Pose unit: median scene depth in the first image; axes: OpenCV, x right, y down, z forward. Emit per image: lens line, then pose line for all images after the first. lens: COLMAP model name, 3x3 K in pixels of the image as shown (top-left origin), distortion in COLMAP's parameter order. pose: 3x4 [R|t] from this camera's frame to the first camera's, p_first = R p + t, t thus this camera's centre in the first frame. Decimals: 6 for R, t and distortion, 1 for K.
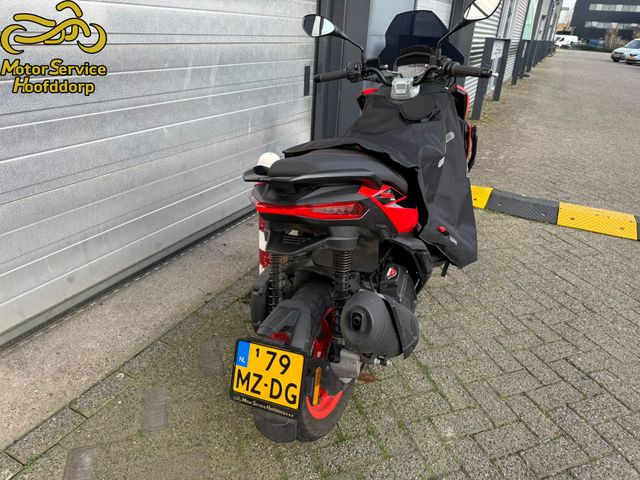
lens RADIAL K [[448.5, 0, 320.0], [0, 448.5, 240.0], [0, 0, 1]] dist [0.043175, -0.046289]
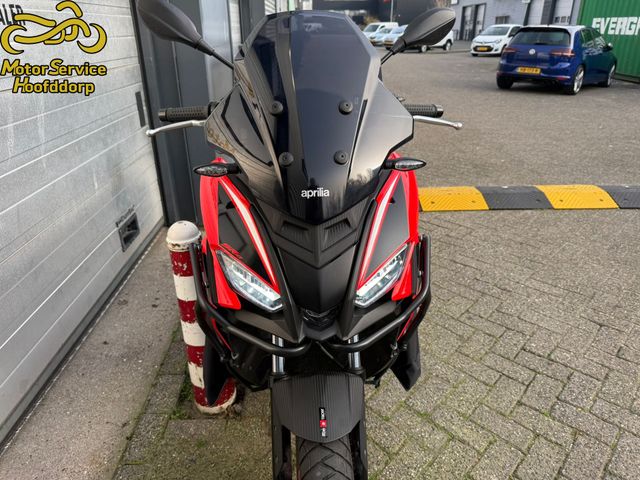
lens RADIAL K [[459.9, 0, 320.8], [0, 459.9, 231.2], [0, 0, 1]] dist [0.004633, -0.005777]
pose [[0.883668, -0.242622, 0.400332, -0.215768], [0.248796, 0.967834, 0.037381, -0.148804], [-0.396525, 0.066569, 0.915607, 0.198998]]
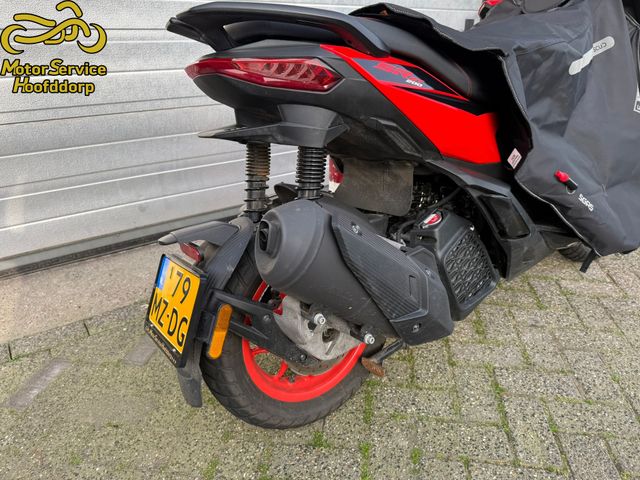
lens RADIAL K [[448.5, 0, 320.0], [0, 448.5, 240.0], [0, 0, 1]] dist [0.043175, -0.046289]
pose [[0.885817, 0.124083, -0.447137, 0.244846], [-0.142587, 0.989751, -0.007817, 0.103247], [0.441584, 0.070681, 0.894431, 0.271155]]
